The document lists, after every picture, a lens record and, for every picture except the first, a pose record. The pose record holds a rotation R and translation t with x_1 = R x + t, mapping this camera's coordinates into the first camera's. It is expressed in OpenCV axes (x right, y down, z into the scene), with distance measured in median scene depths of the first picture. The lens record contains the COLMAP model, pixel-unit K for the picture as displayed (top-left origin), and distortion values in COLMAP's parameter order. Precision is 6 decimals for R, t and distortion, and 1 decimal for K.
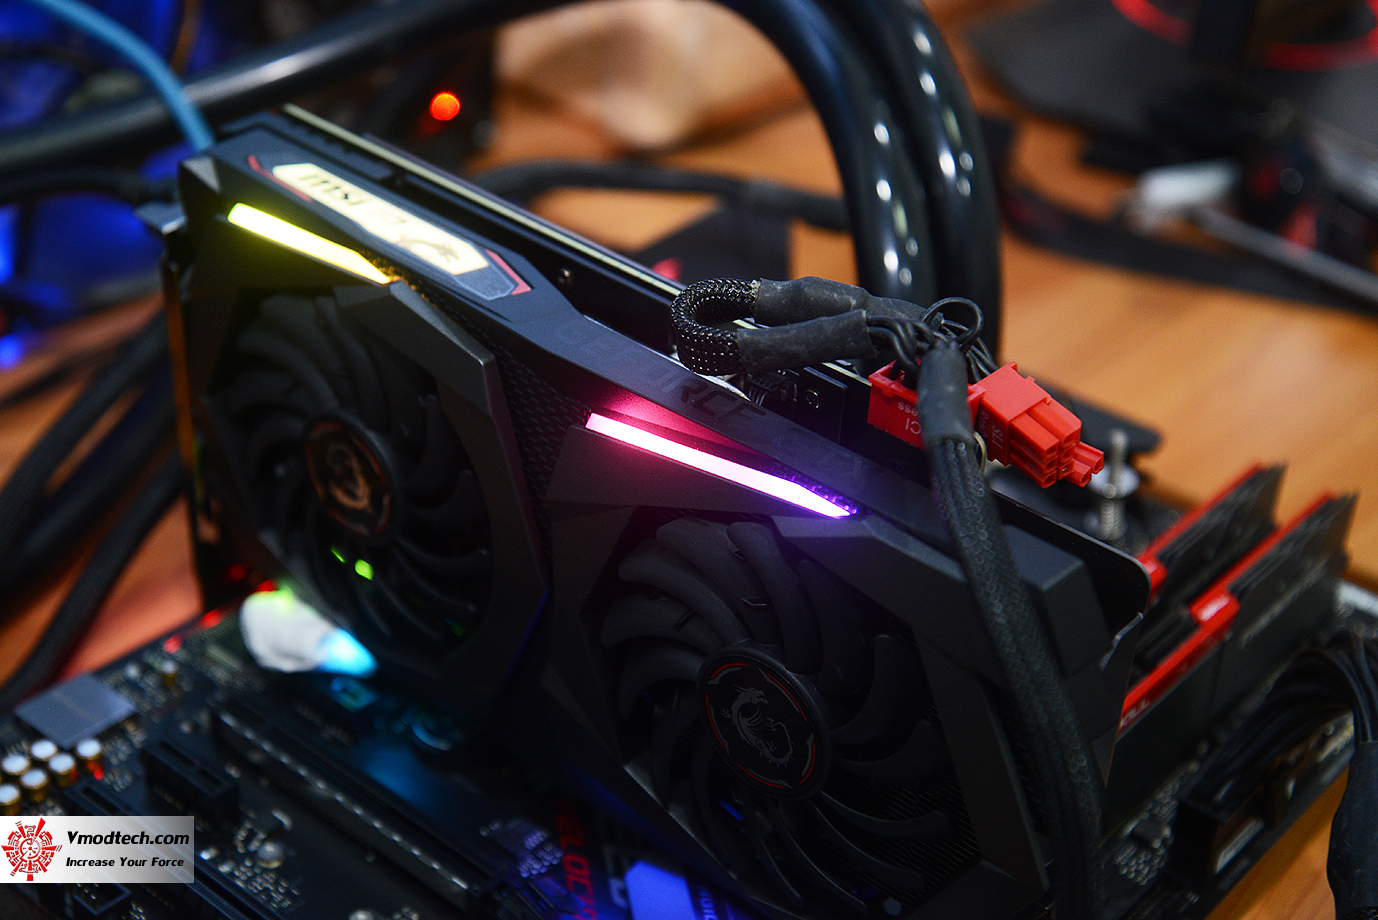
lens RADIAL K [[2047.8, 0, 689.0], [0, 2047.8, 460.0], [0, 0, 1]] dist [0.209360, 0.001319]
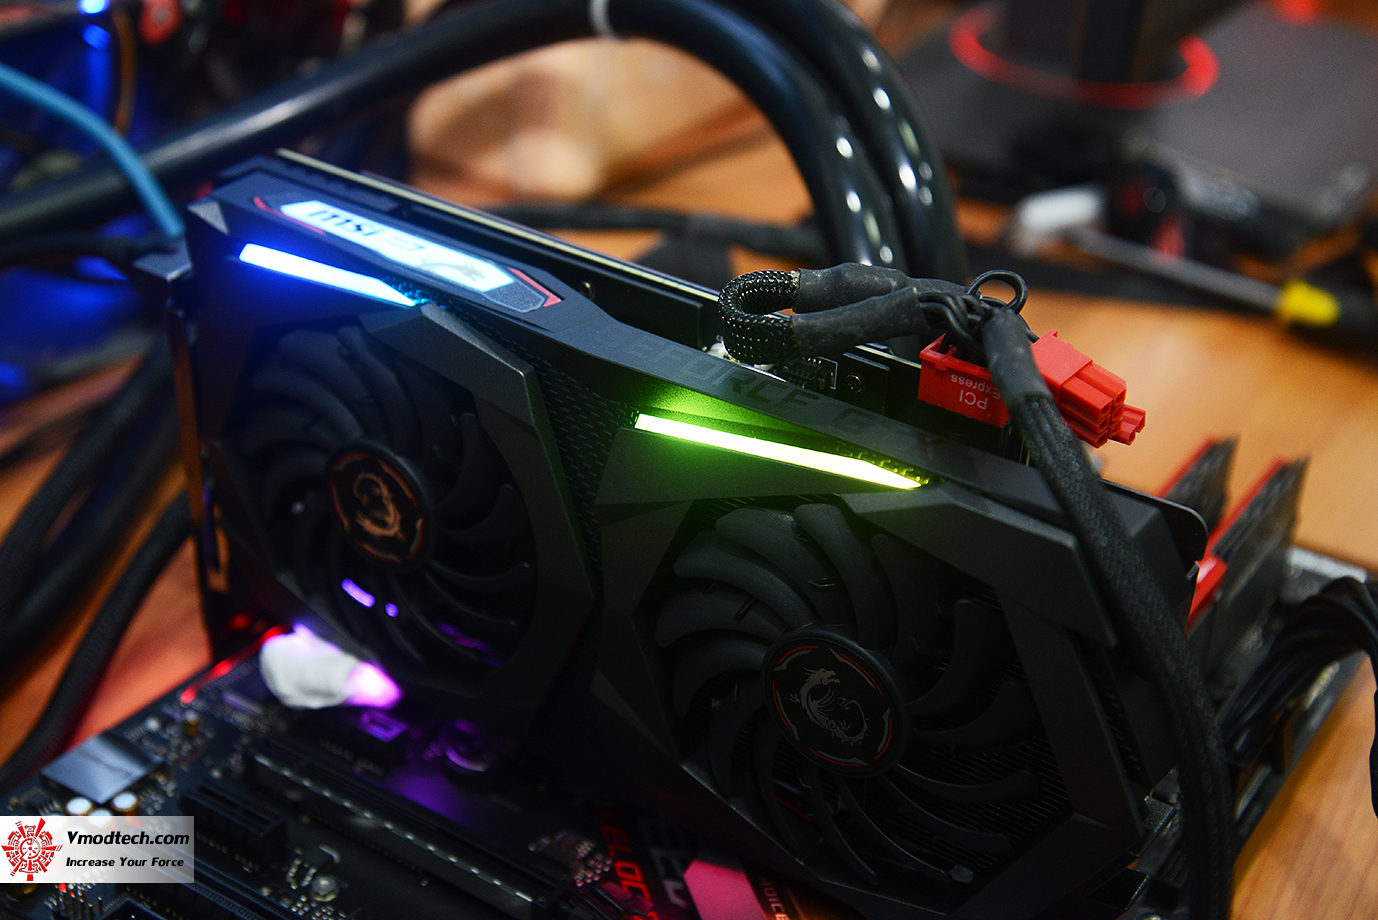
lens RADIAL K [[1906.5, 0, 689.0], [0, 1906.5, 460.0], [0, 0, 1]] dist [0.158760, 0.065283]
pose [[0.992922, -0.075478, 0.091705, -0.100141], [0.078768, 0.996354, -0.032787, 0.029557], [-0.088896, 0.039779, 0.995246, 0.052309]]
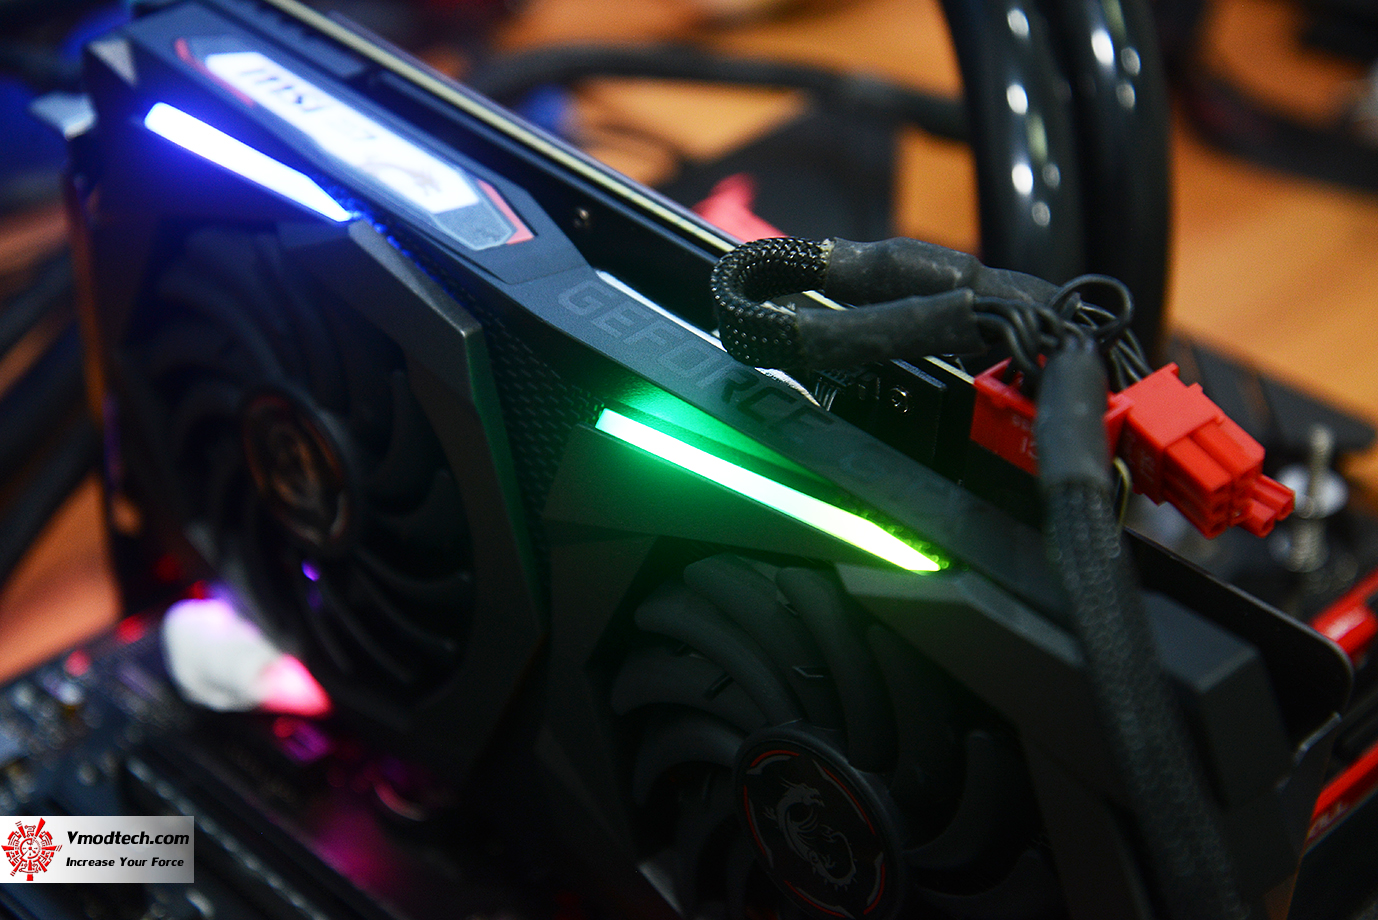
lens RADIAL K [[2469.8, 0, 689.0], [0, 2469.8, 460.0], [0, 0, 1]] dist [0.295723, 0.076812]
pose [[0.998434, 0.035139, -0.043533, 0.021145], [-0.033469, 0.998697, 0.038518, -0.035842], [0.044830, -0.037001, 0.998309, 0.085249]]
